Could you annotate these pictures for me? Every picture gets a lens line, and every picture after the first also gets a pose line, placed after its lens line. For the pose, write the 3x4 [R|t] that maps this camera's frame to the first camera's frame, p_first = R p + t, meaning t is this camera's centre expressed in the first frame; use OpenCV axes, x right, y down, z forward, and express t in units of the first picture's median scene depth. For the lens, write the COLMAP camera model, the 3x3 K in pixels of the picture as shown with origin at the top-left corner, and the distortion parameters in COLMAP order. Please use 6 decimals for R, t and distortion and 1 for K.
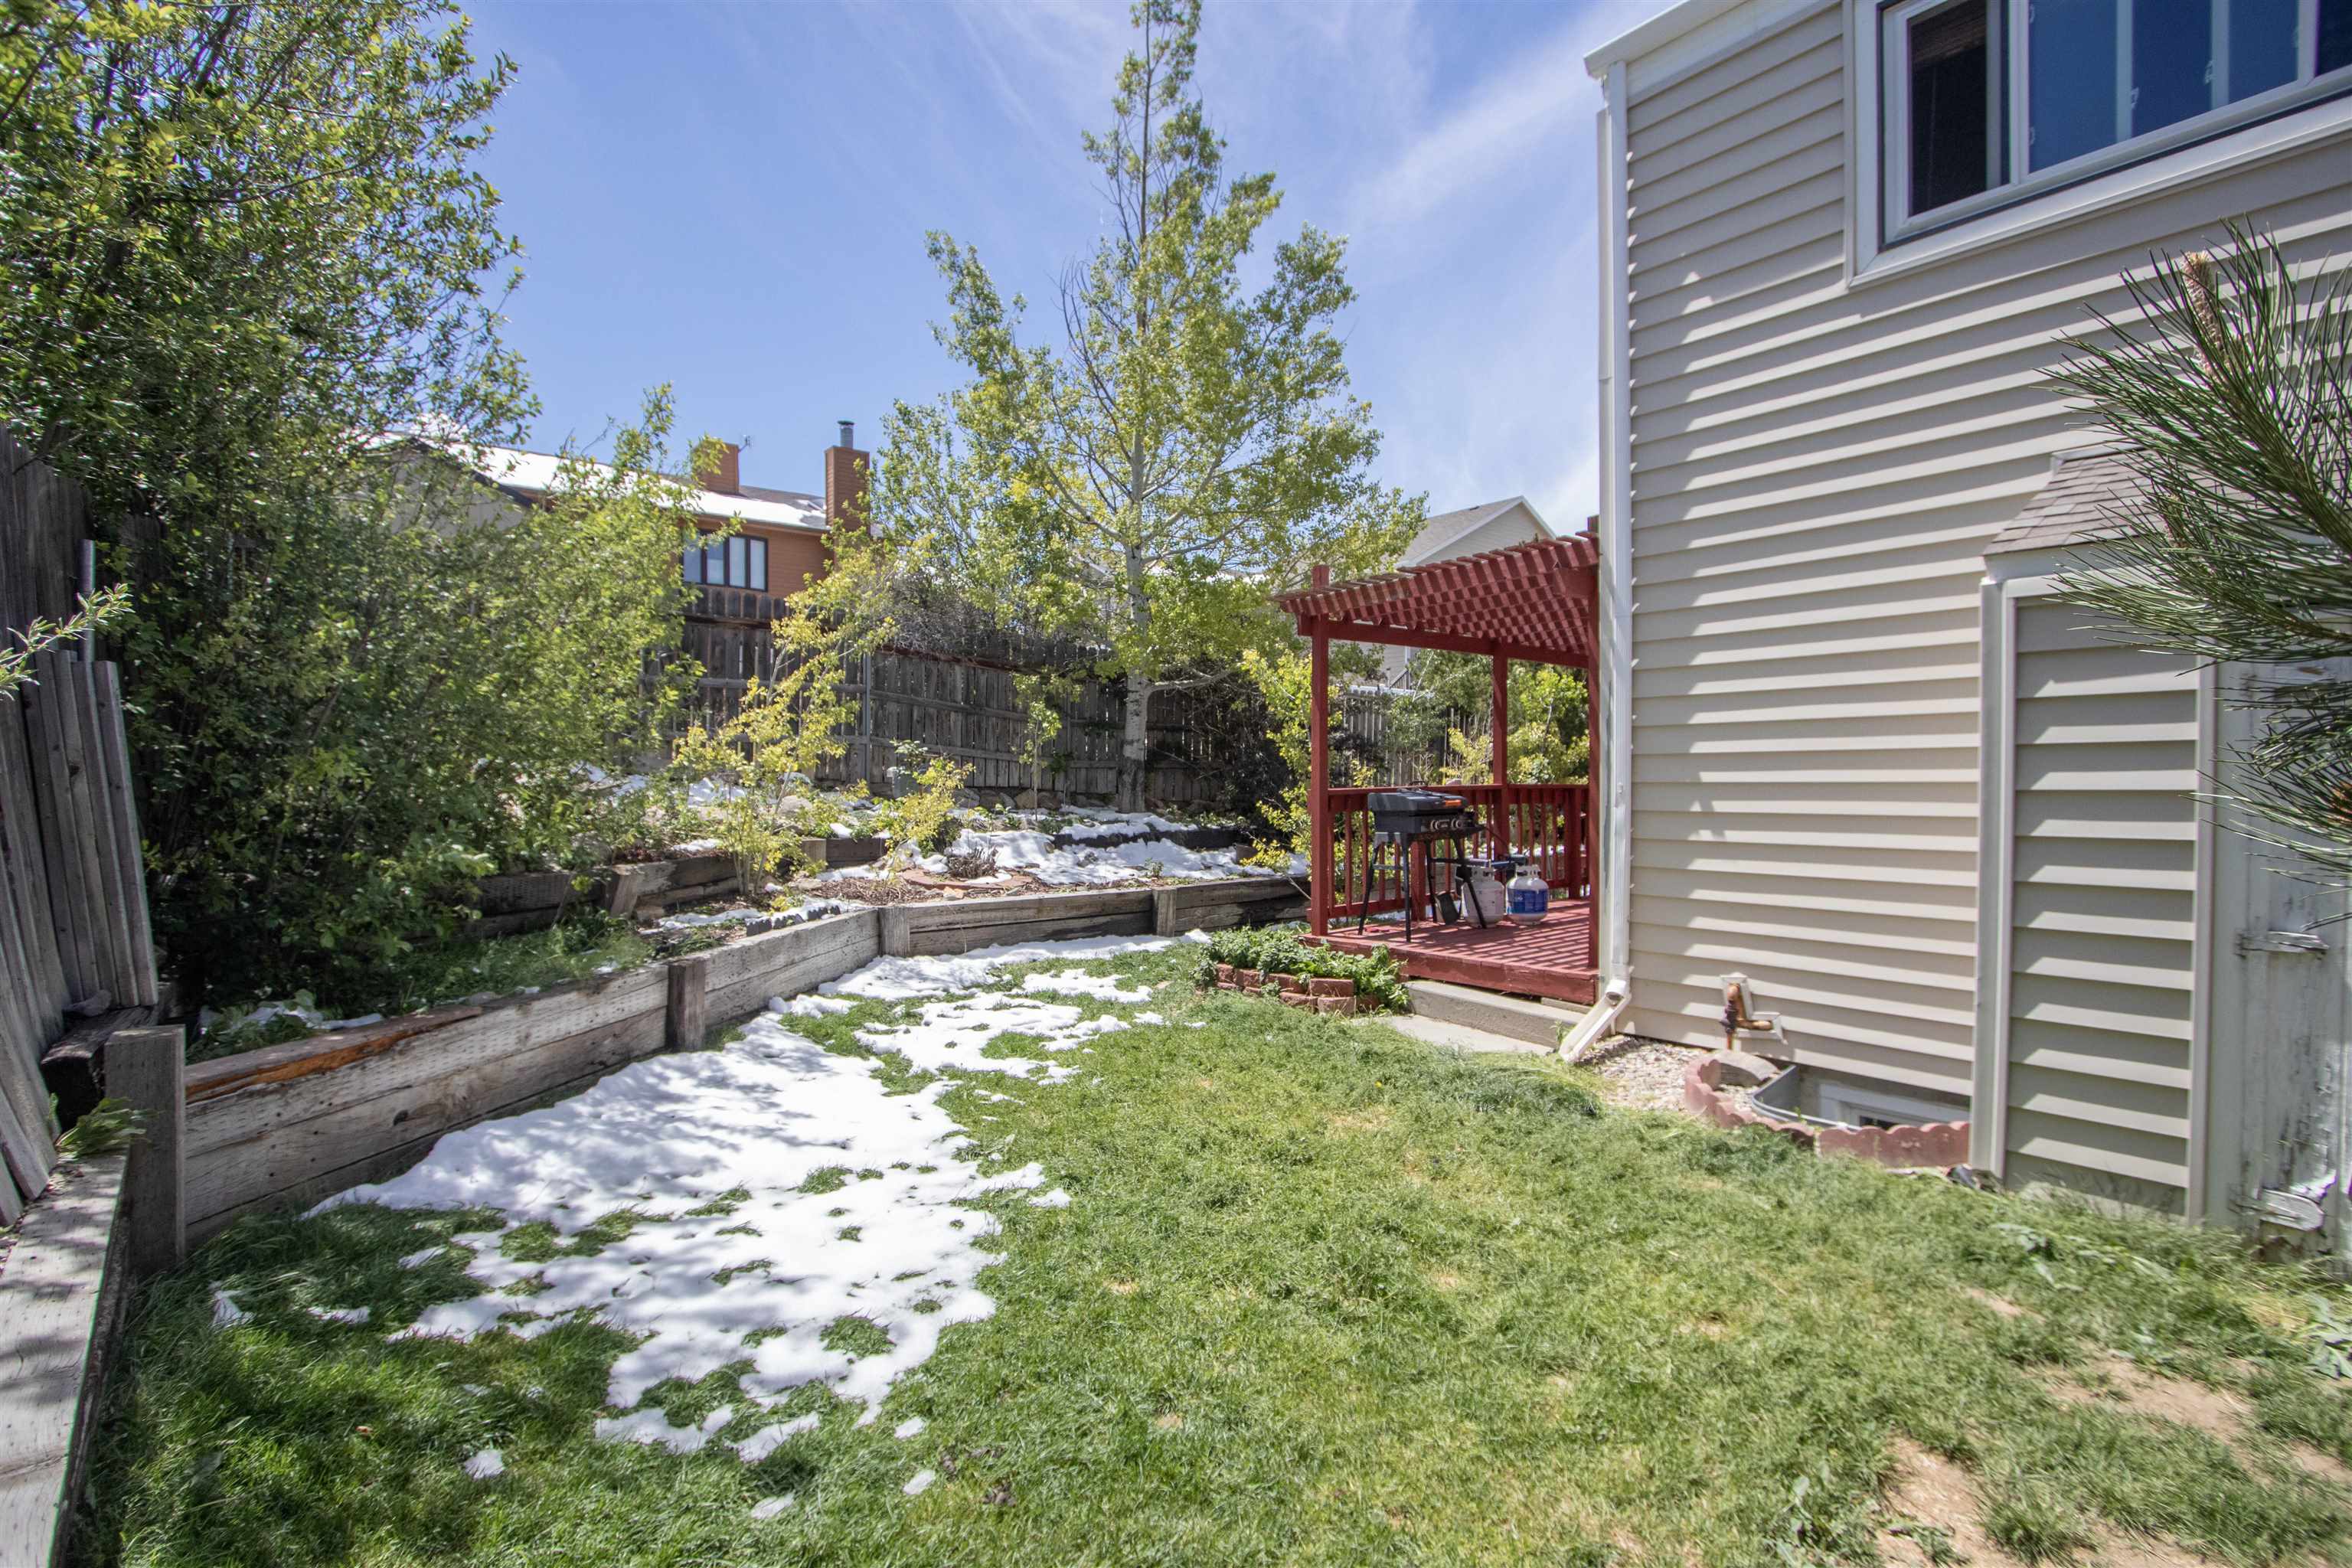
lens RADIAL K [[1077.3, 0, 1163.9], [0, 1077.3, 803.1], [0, 0, 1]] dist [-0.015766, 0.001012]
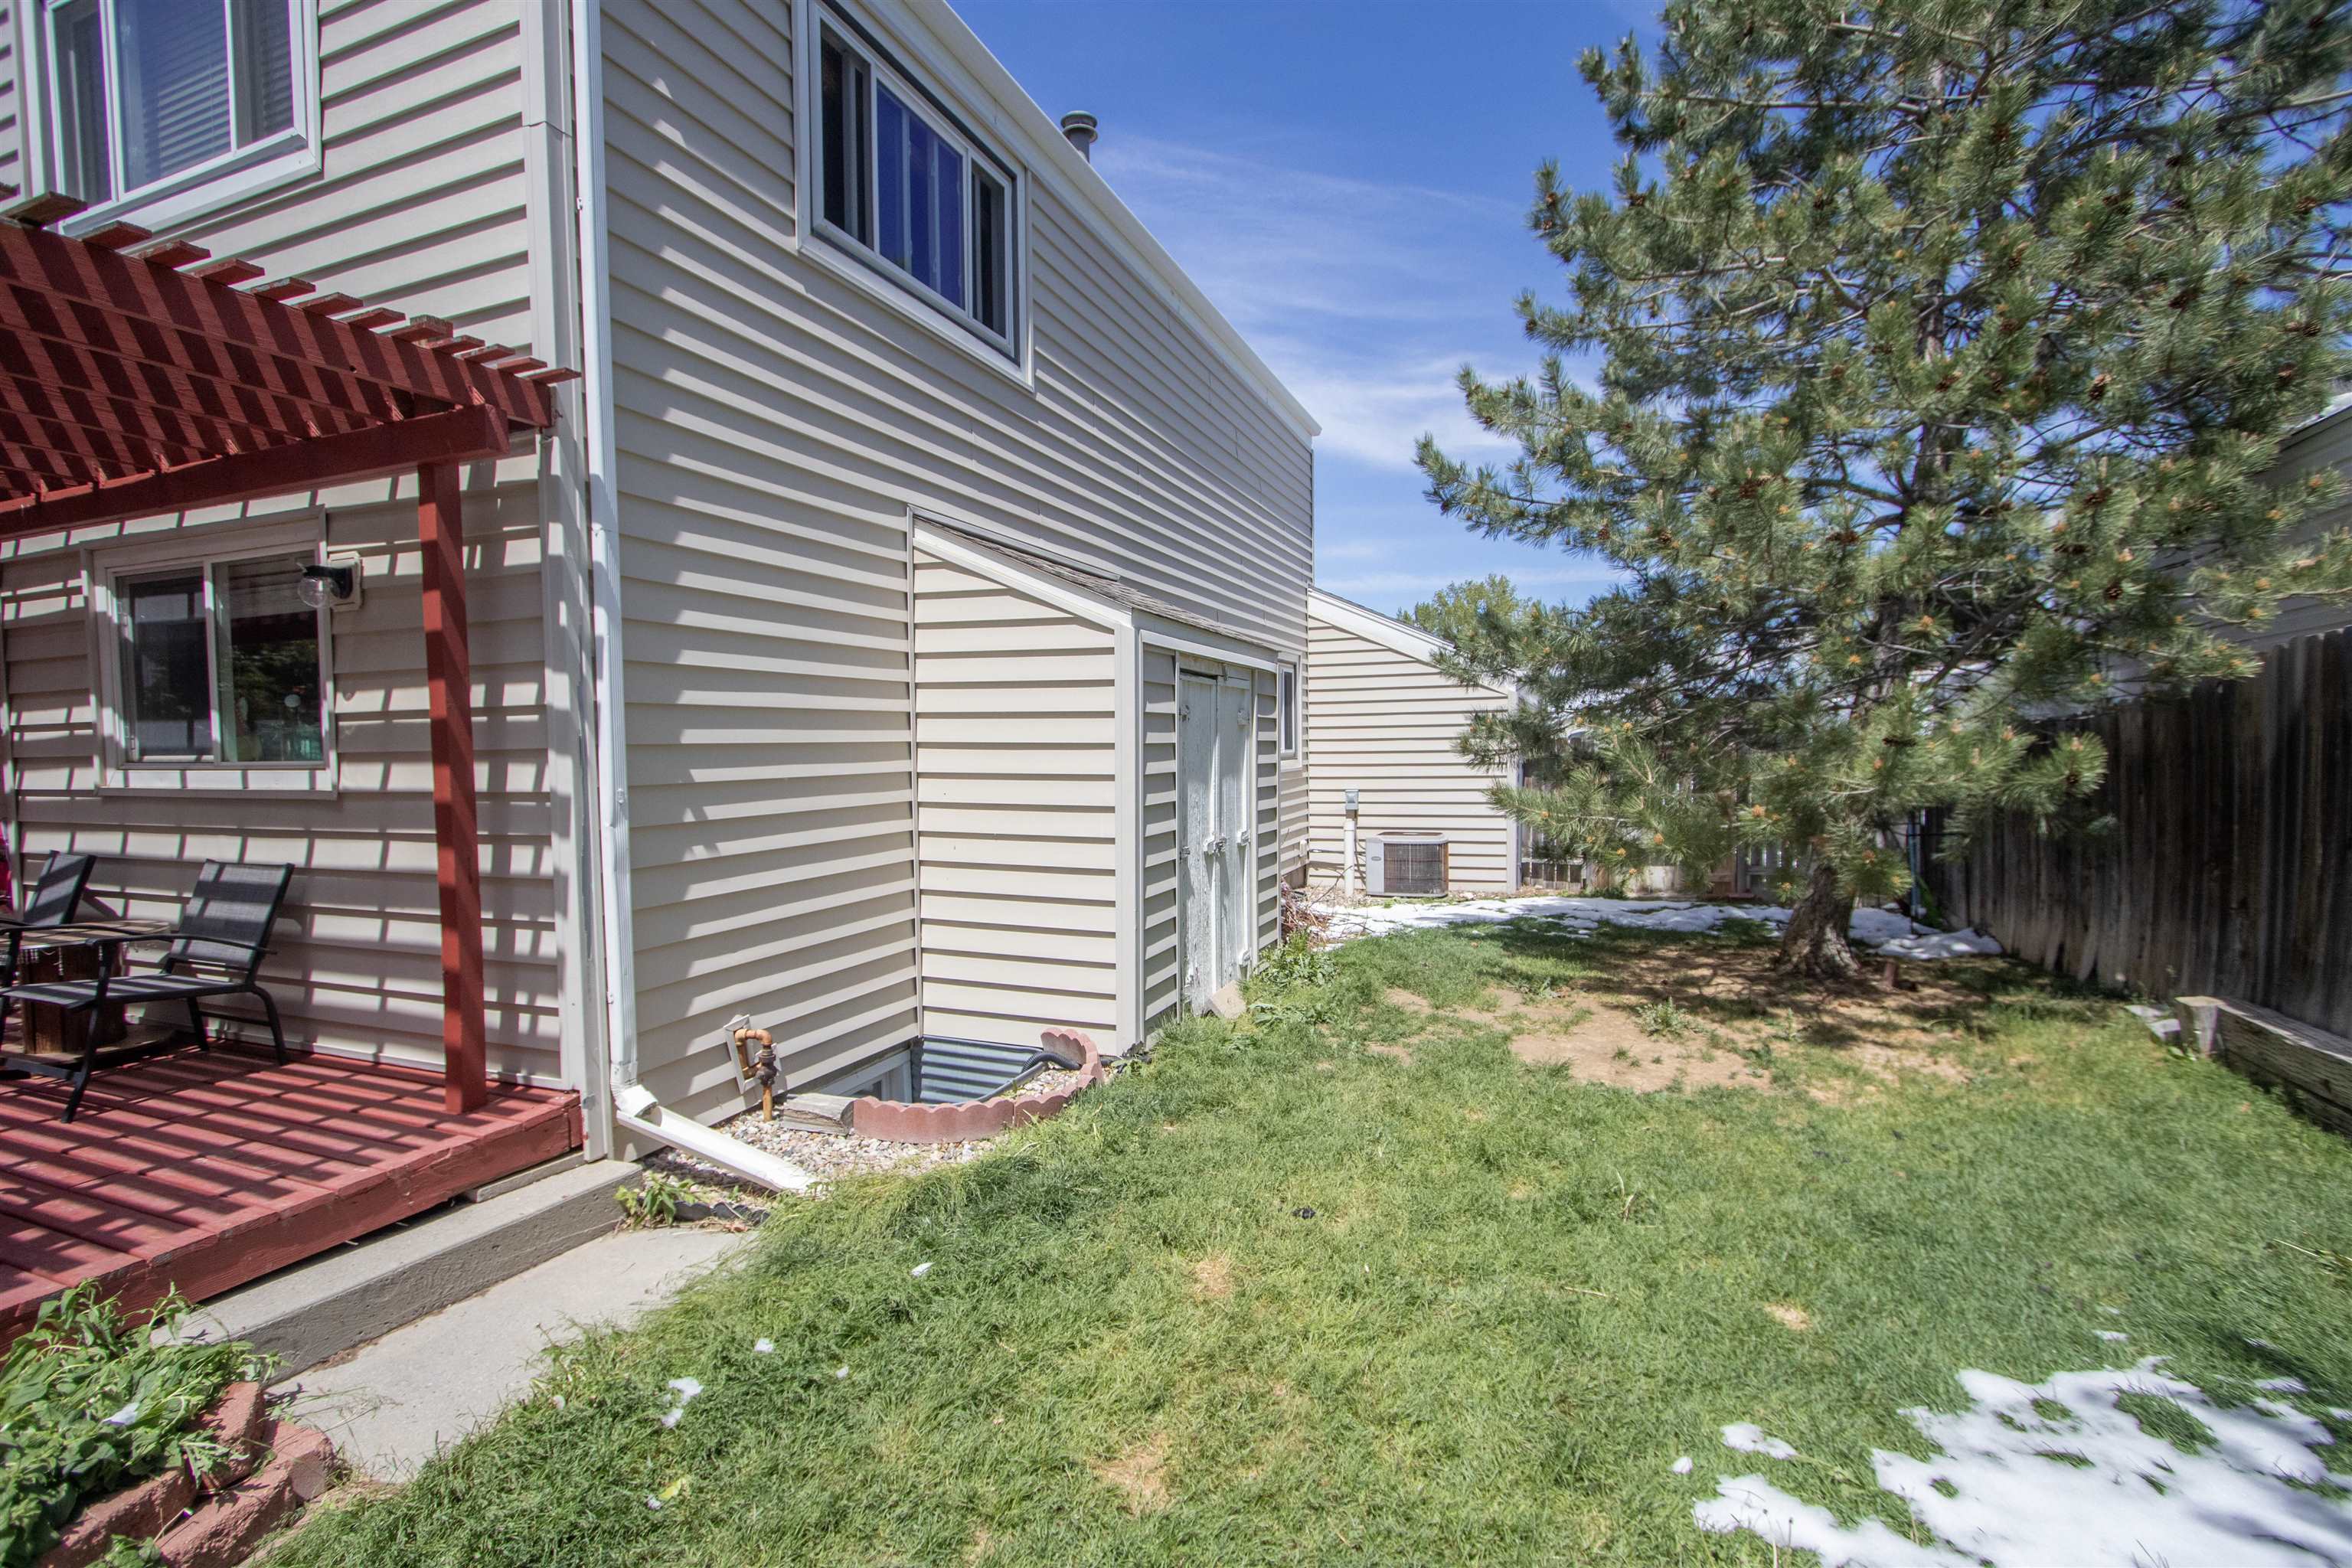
lens RADIAL K [[1077.3, 0, 1163.9], [0, 1077.3, 803.1], [0, 0, 1]] dist [-0.015766, 0.001012]
pose [[-0.491272, -0.039227, 0.870123, -0.469929], [0.034087, 0.997354, 0.064208, -0.062568], [-0.870339, 0.061204, -0.488635, 1.596969]]
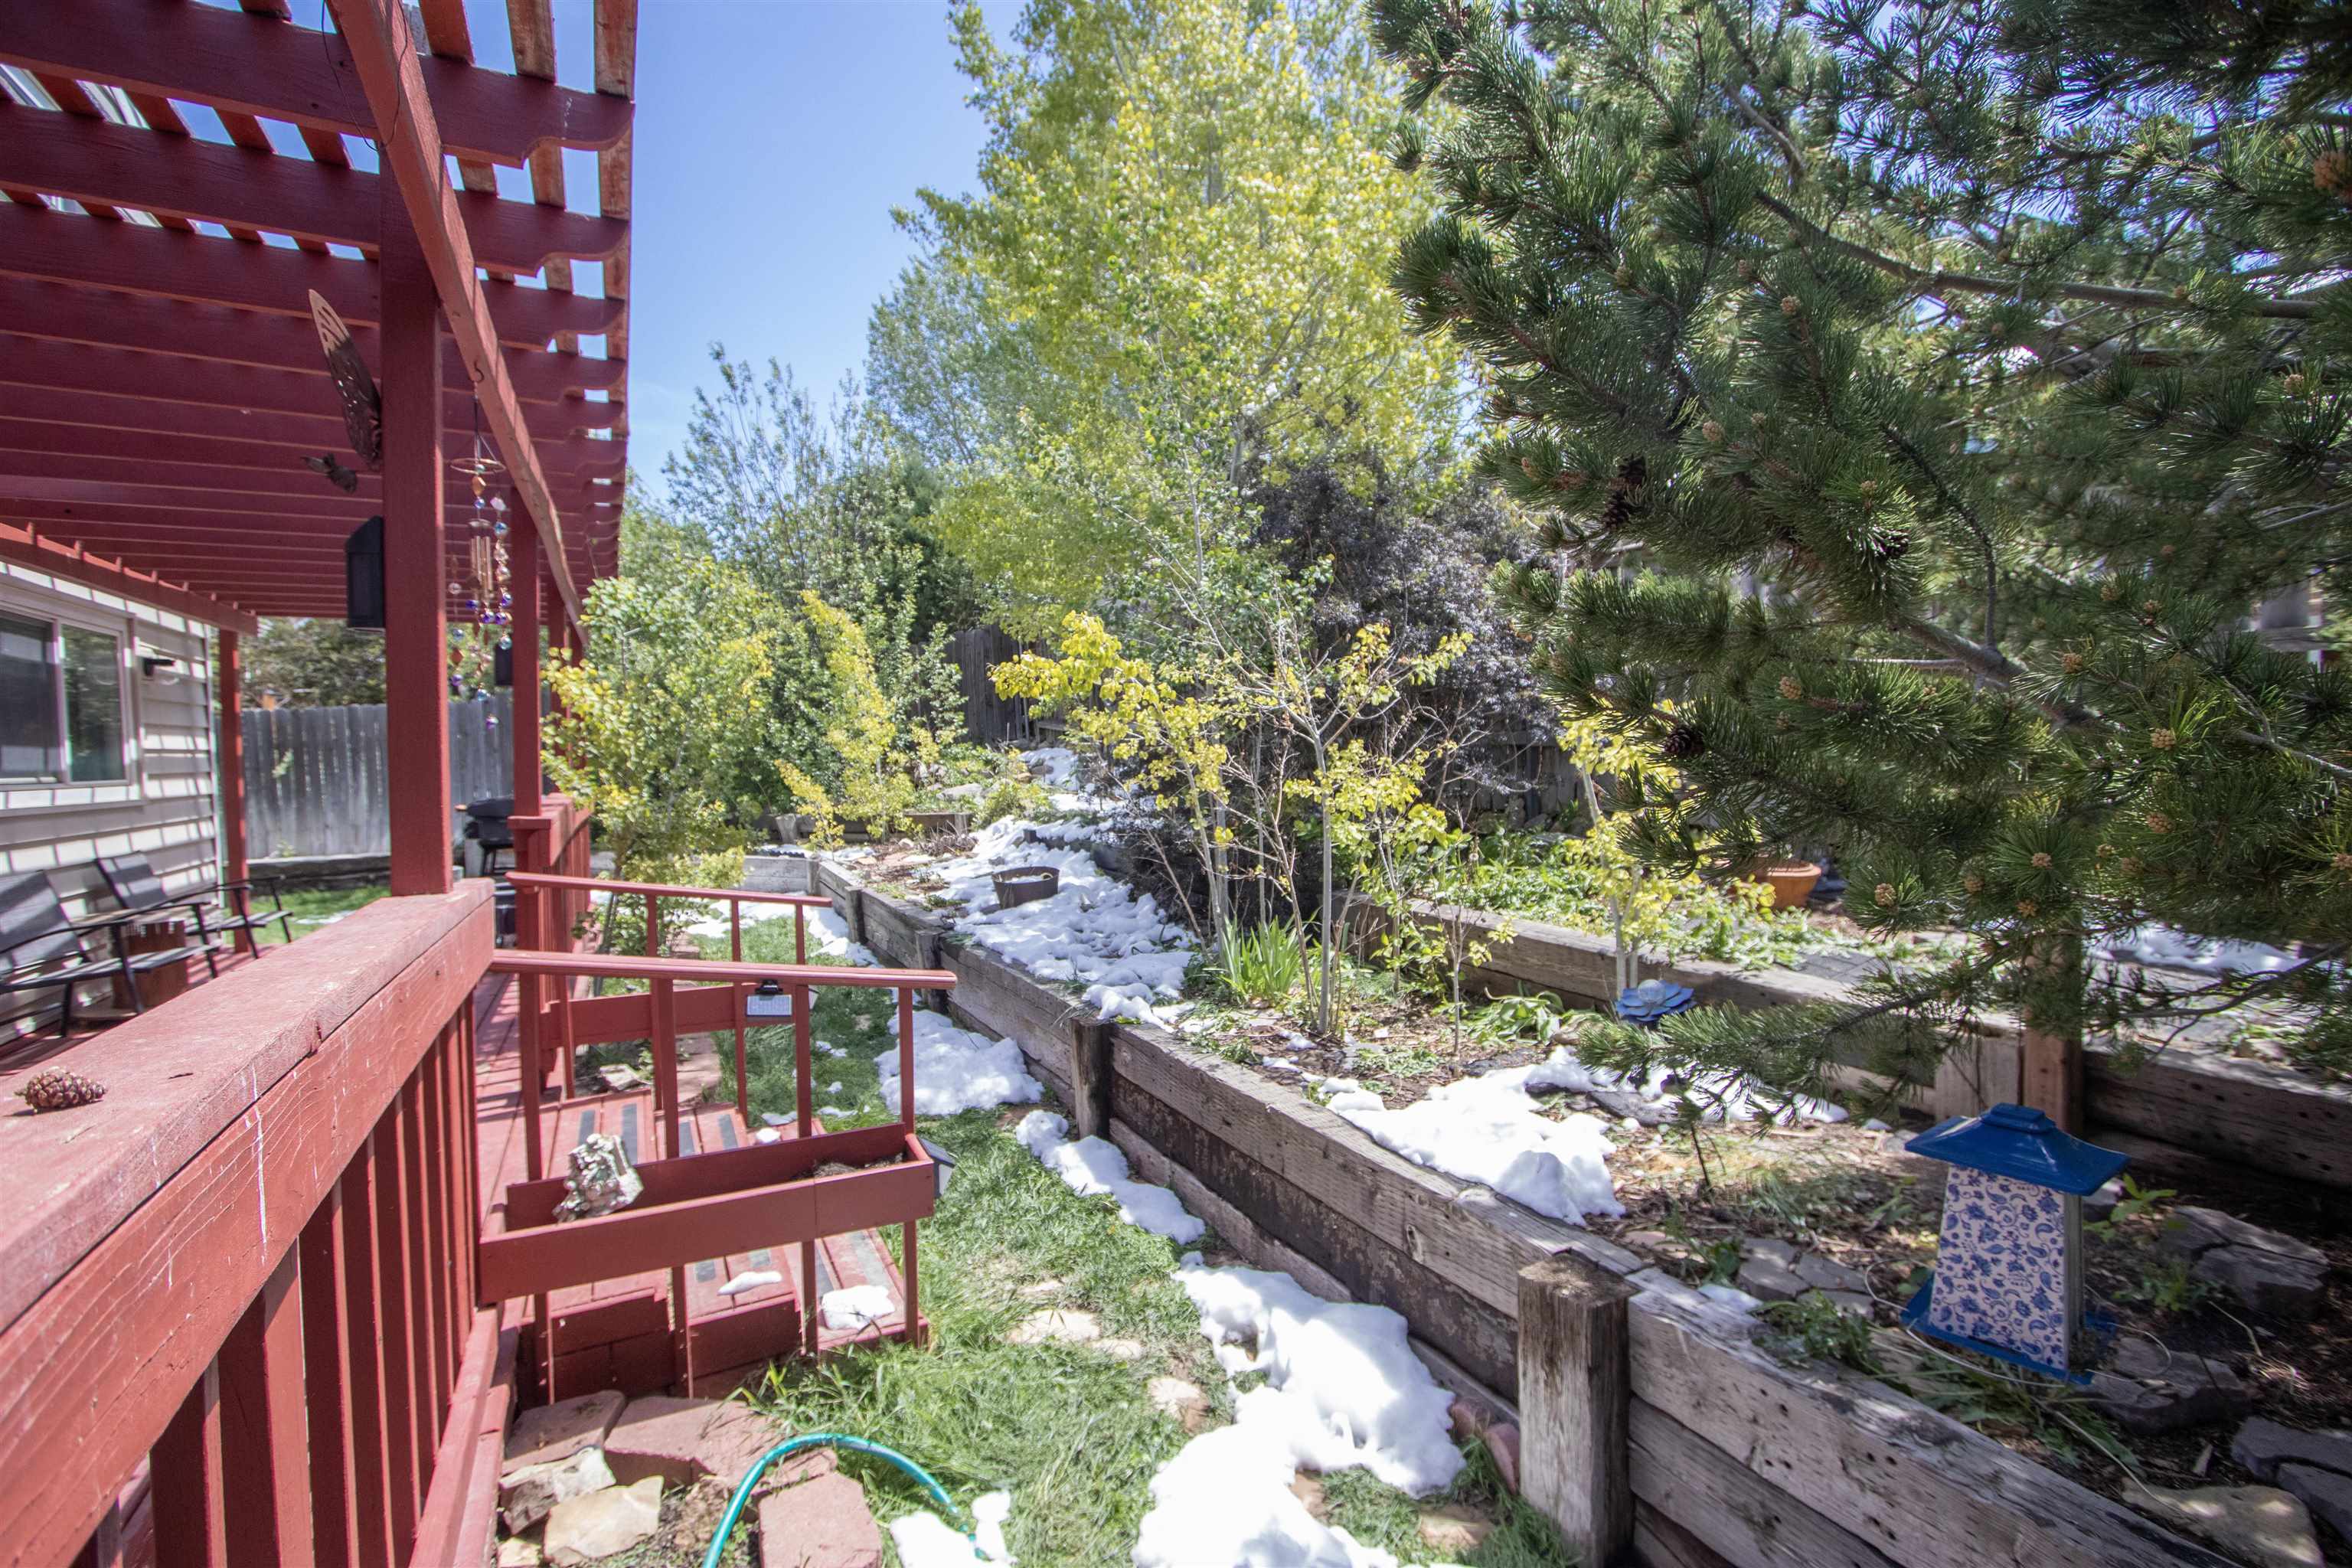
lens RADIAL K [[1077.3, 0, 1163.9], [0, 1077.3, 803.1], [0, 0, 1]] dist [-0.015766, 0.001012]
pose [[-0.199257, 0.046805, -0.978829, 2.222291], [-0.021661, 0.998404, 0.052151, -0.149692], [0.979708, 0.031594, -0.197925, 3.715208]]
